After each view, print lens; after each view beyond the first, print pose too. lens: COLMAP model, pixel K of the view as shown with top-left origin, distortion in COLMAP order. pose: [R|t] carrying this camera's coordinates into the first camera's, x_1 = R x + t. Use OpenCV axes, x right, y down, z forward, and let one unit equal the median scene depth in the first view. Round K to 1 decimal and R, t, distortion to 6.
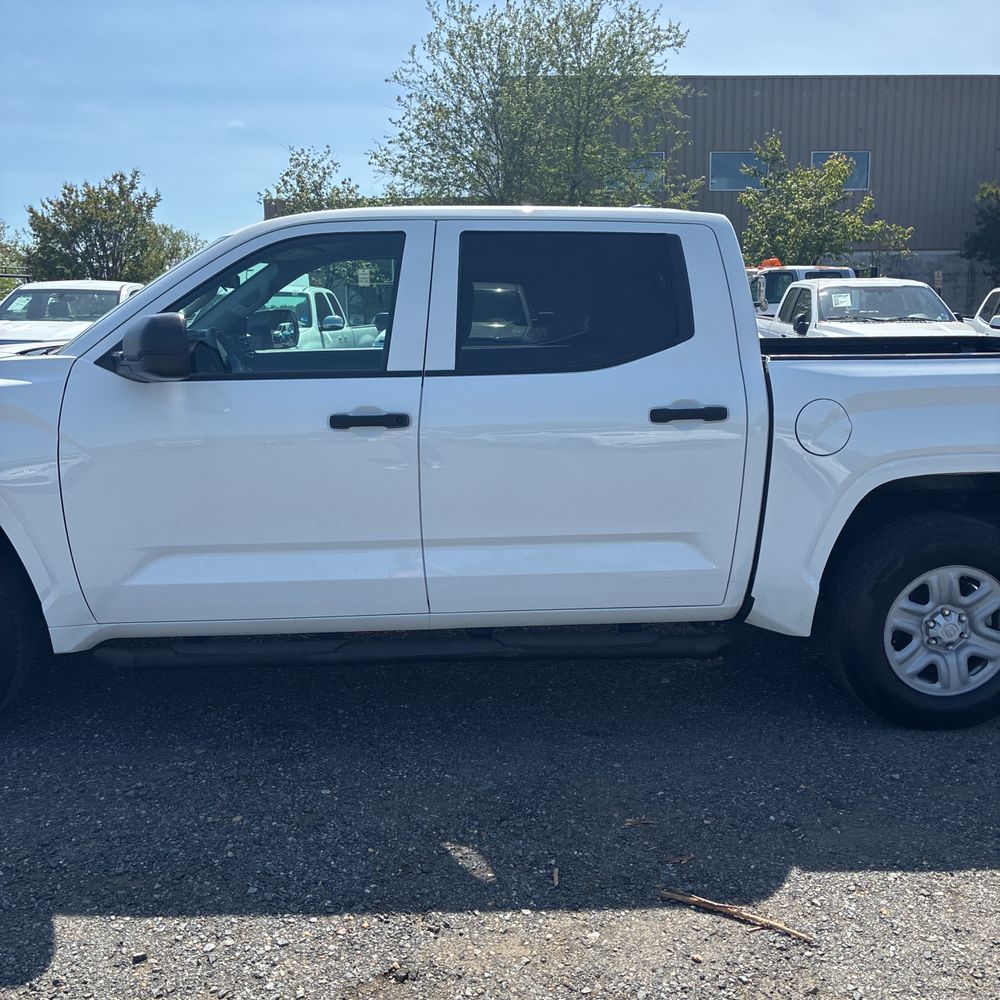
lens RADIAL K [[1015.0, 0, 500.4], [0, 1015.0, 497.5], [0, 0, 1]] dist [0.020426, 0.000000]
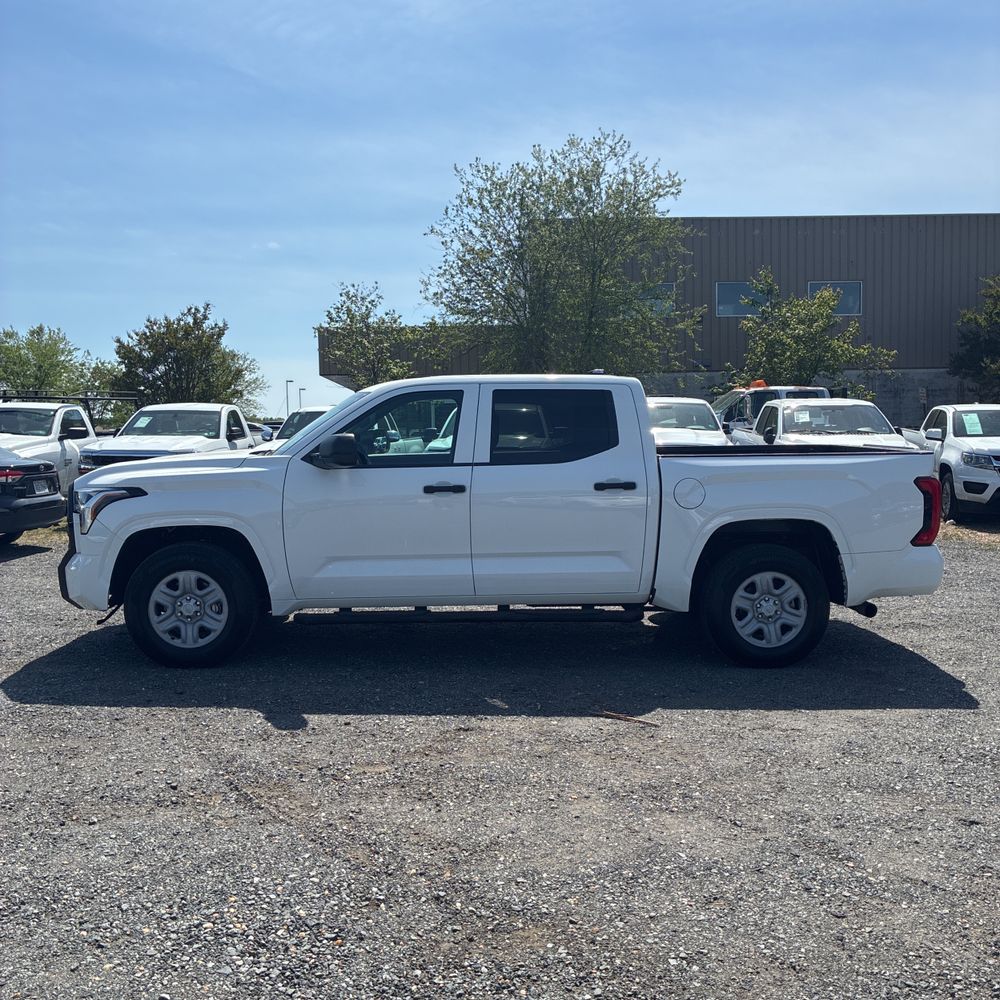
lens RADIAL K [[1015.0, 0, 492.1], [0, 1015.0, 500.8], [0, 0, 1]] dist [0.020426, 0.000000]
pose [[0.999300, -0.000287, -0.037405, 0.007669], [-0.003622, 0.994530, -0.104389, 0.036225], [0.037230, 0.104451, 0.993833, -0.220994]]
